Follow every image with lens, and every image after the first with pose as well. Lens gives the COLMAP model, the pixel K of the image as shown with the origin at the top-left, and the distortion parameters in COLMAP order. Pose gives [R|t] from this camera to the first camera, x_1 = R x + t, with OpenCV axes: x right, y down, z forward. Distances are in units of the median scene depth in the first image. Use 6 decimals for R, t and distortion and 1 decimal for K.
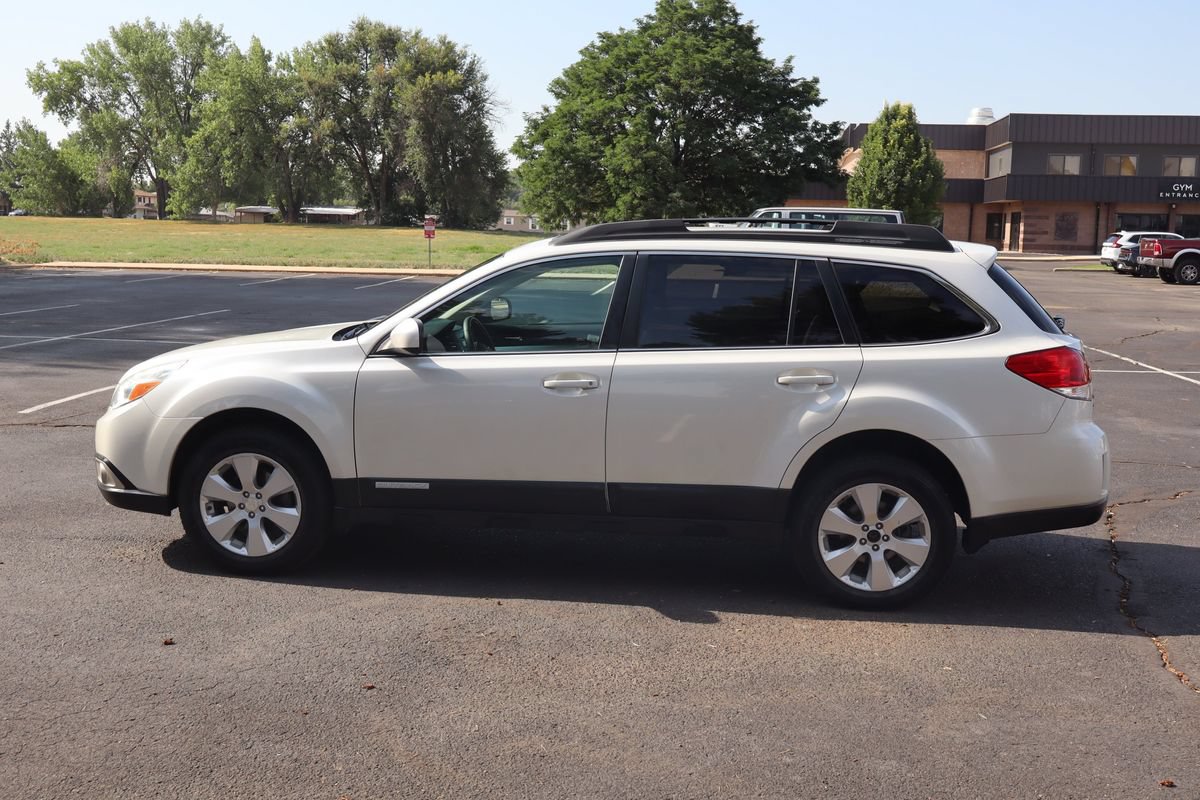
lens RADIAL K [[1330.0, 0, 601.4], [0, 1330.0, 409.9], [0, 0, 1]] dist [0.012931, 0.000000]
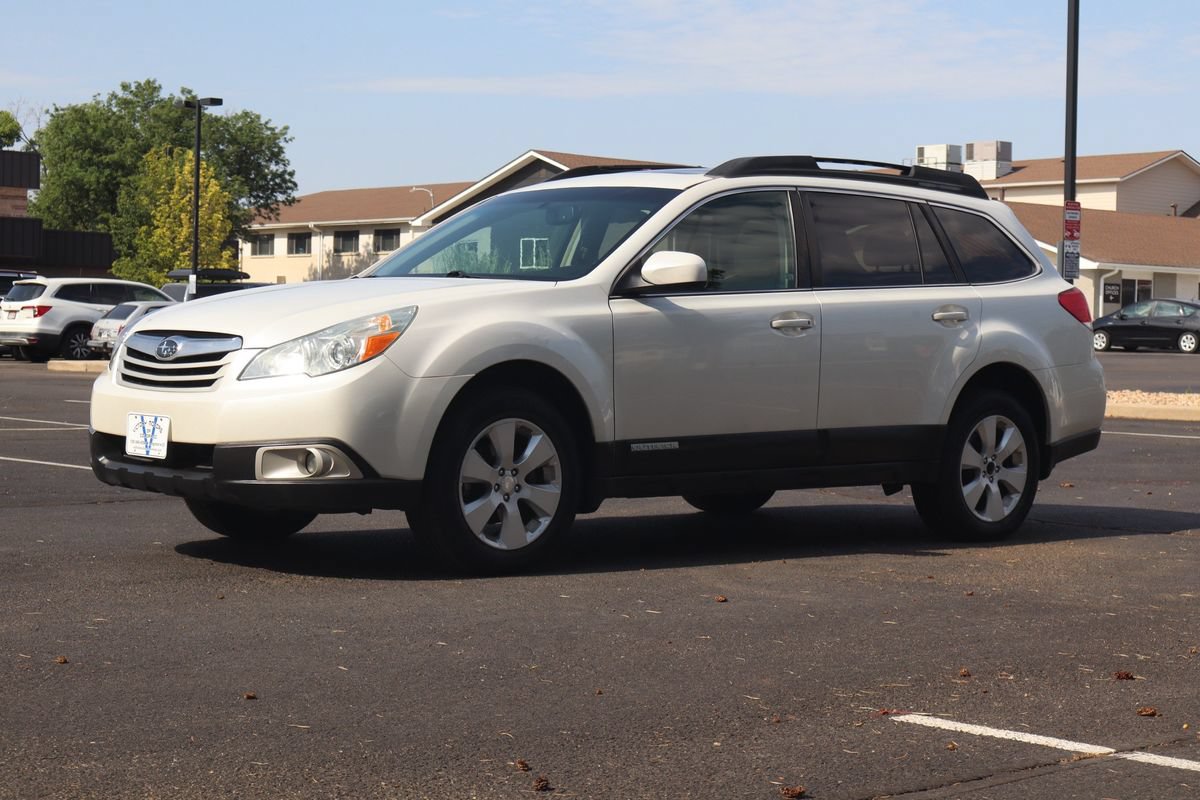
lens RADIAL K [[2169.9, 0, 599.2], [0, 2169.9, 401.7], [0, 0, 1]] dist [0.084626, 0.000000]
pose [[0.669122, -0.031755, 0.742474, -1.170026], [0.097333, 0.994225, -0.045195, 0.084671], [-0.736751, 0.102508, 0.668349, 0.084864]]
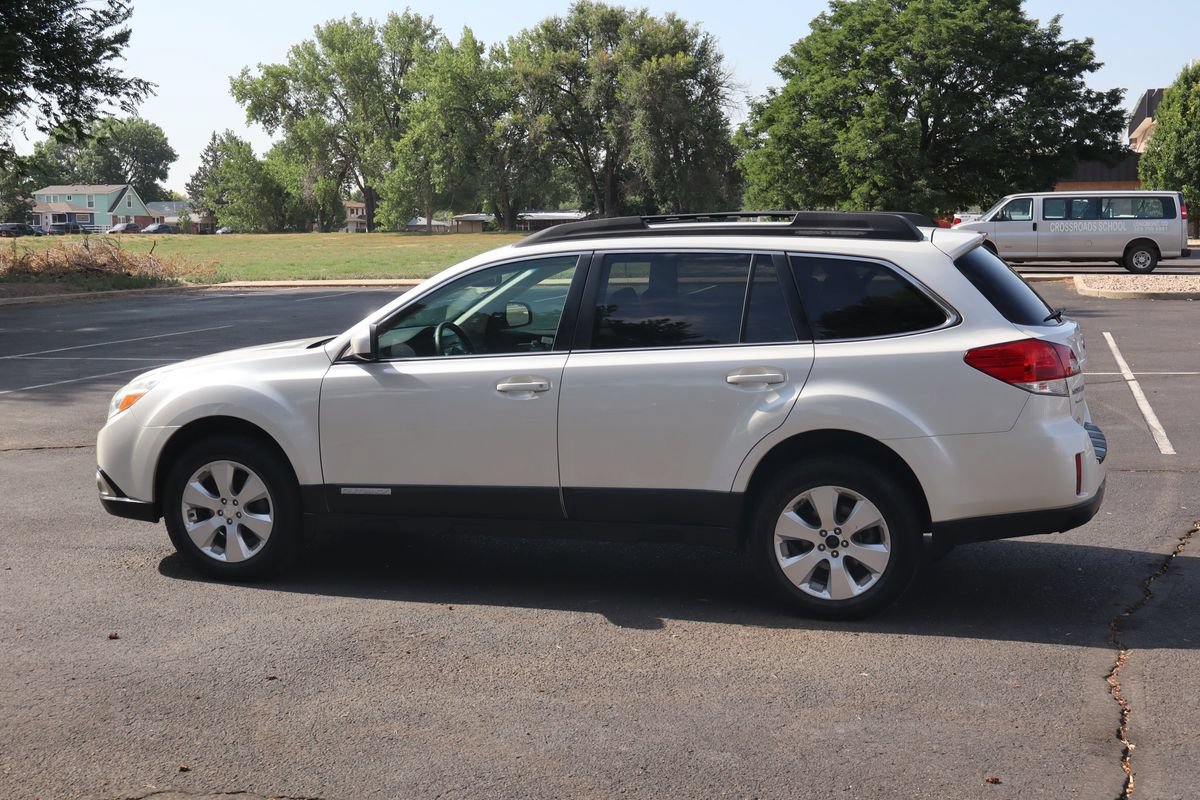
lens RADIAL K [[1532.9, 0, 598.5], [0, 1532.9, 408.5], [0, 0, 1]] dist [0.019499, 0.000000]
pose [[0.983690, -0.013336, -0.179378, 0.222812], [0.009865, 0.999747, -0.020233, 0.018832], [0.179602, 0.018133, 0.983572, -0.102981]]
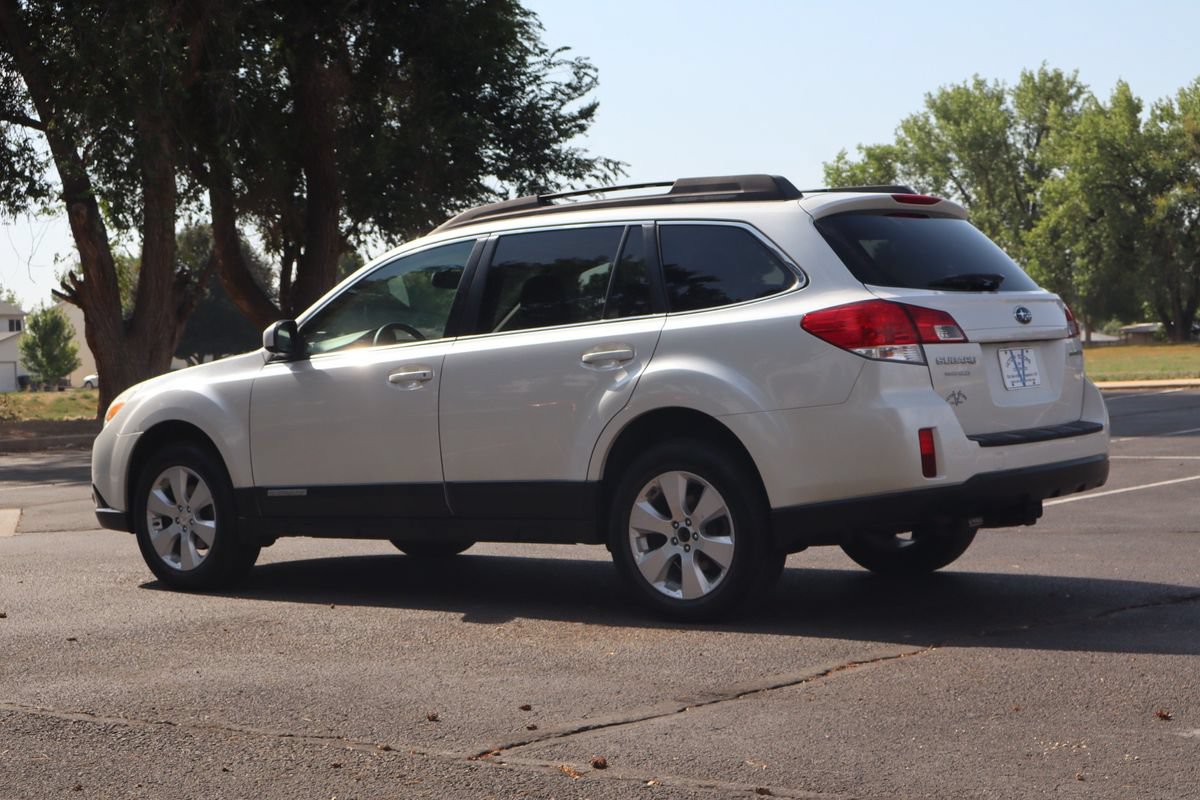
lens RADIAL K [[1989.0, 0, 599.1], [0, 1989.0, 391.1], [0, 0, 1]] dist [0.015155, 0.000000]
pose [[0.852779, -0.047741, -0.520086, 0.775206], [-0.016041, 0.992949, -0.117448, 0.144694], [0.522026, 0.108500, 0.846000, -0.113552]]
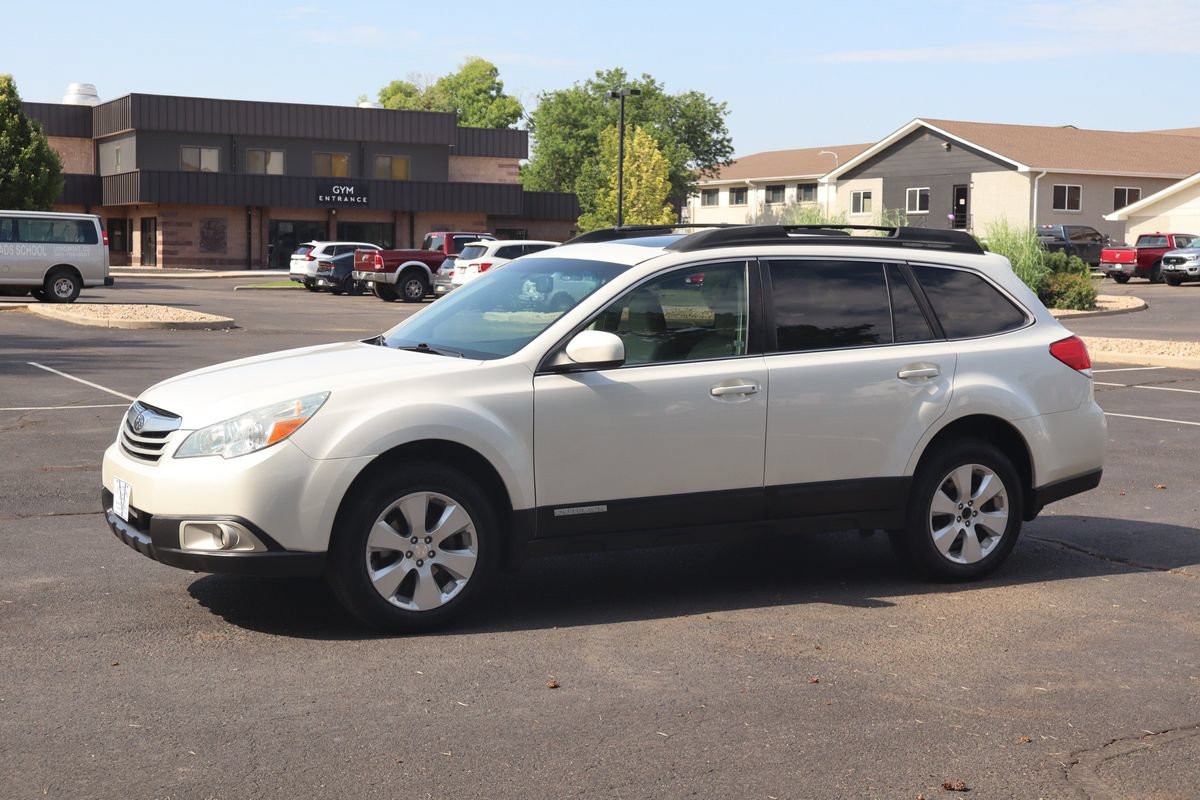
lens RADIAL K [[1740.8, 0, 610.0], [0, 1740.8, 407.4], [0, 0, 1]] dist [0.047428, 0.000000]
pose [[0.818489, -0.060711, 0.571305, -0.795878], [0.083079, 0.996456, -0.013134, 0.002437], [-0.568483, 0.058214, 0.820633, -0.014822]]
